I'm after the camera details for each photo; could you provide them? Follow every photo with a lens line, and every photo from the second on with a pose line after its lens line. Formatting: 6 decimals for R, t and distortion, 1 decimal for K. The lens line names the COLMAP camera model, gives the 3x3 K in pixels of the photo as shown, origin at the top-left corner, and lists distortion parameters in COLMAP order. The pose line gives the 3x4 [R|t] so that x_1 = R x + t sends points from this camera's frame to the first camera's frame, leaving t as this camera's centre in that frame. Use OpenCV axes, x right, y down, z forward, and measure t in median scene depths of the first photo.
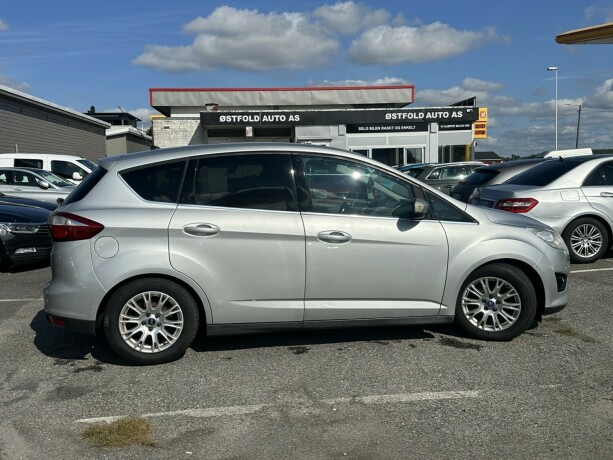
lens RADIAL K [[606.5, 0, 306.5], [0, 606.5, 230.0], [0, 0, 1]] dist [0.027068, -0.007322]
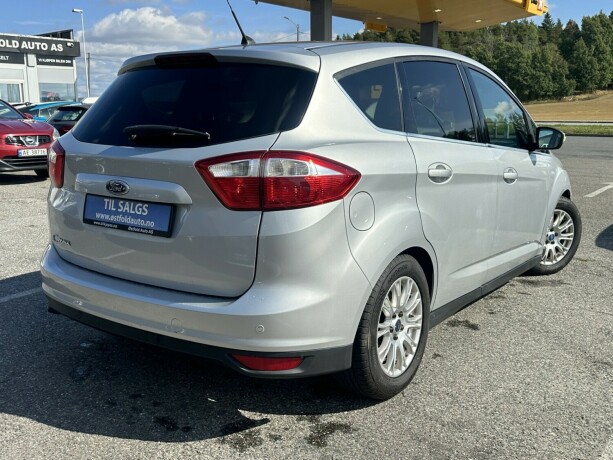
lens RADIAL K [[606.5, 0, 306.5], [0, 606.5, 230.0], [0, 0, 1]] dist [0.027068, -0.007322]
pose [[0.712213, -0.108351, 0.693551, -0.133798], [0.050083, 0.993341, 0.103756, -0.002617], [-0.700174, -0.039161, 0.712897, 0.114124]]
